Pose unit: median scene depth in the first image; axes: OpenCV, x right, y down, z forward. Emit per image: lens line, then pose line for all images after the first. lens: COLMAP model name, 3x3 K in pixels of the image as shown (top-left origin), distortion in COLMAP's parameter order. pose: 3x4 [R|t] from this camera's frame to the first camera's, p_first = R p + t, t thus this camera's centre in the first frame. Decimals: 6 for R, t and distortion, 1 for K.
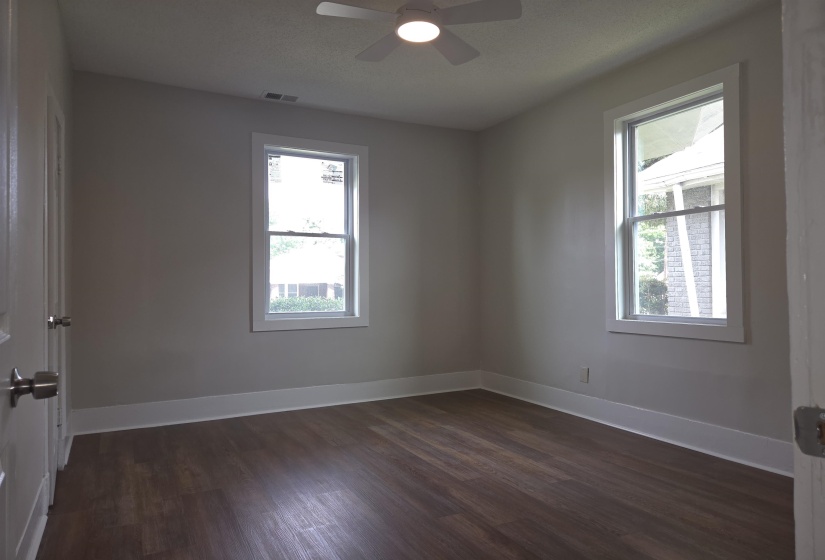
lens RADIAL K [[553.0, 0, 410.5], [0, 553.0, 283.8], [0, 0, 1]] dist [0.076159, -0.068579]
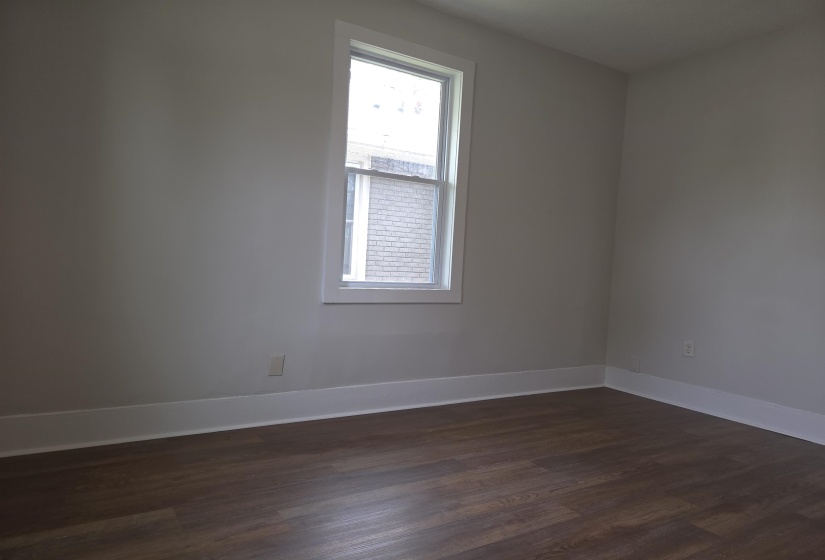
lens RADIAL K [[553.0, 0, 410.5], [0, 553.0, 283.8], [0, 0, 1]] dist [0.076159, -0.068579]
pose [[-0.094051, -0.035105, 0.994948, -0.562110], [-0.056567, 0.997952, 0.029863, 0.032024], [-0.993959, -0.053472, -0.095844, 1.191391]]
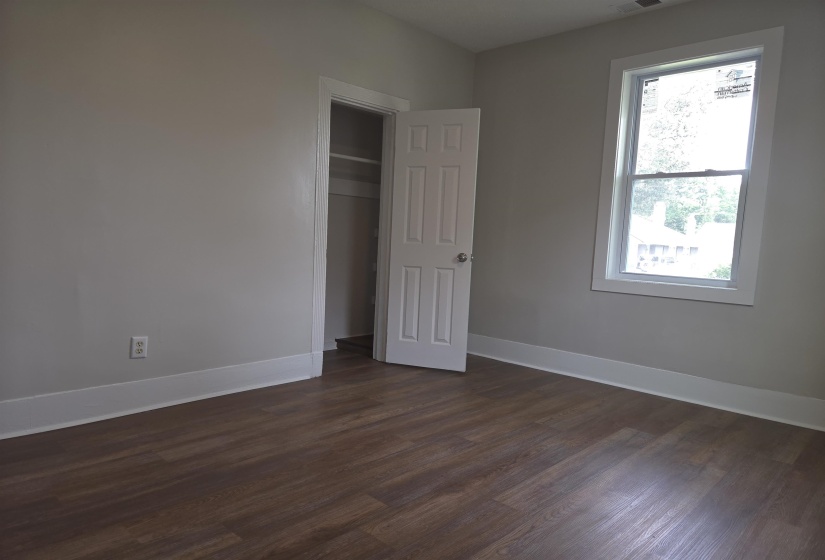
lens RADIAL K [[553.0, 0, 410.5], [0, 553.0, 283.8], [0, 0, 1]] dist [0.076159, -0.068579]
pose [[0.333042, 0.101553, -0.937427, 0.651594], [-0.039979, 0.994810, 0.093566, 0.005795], [0.942064, 0.006316, 0.335374, 0.587462]]
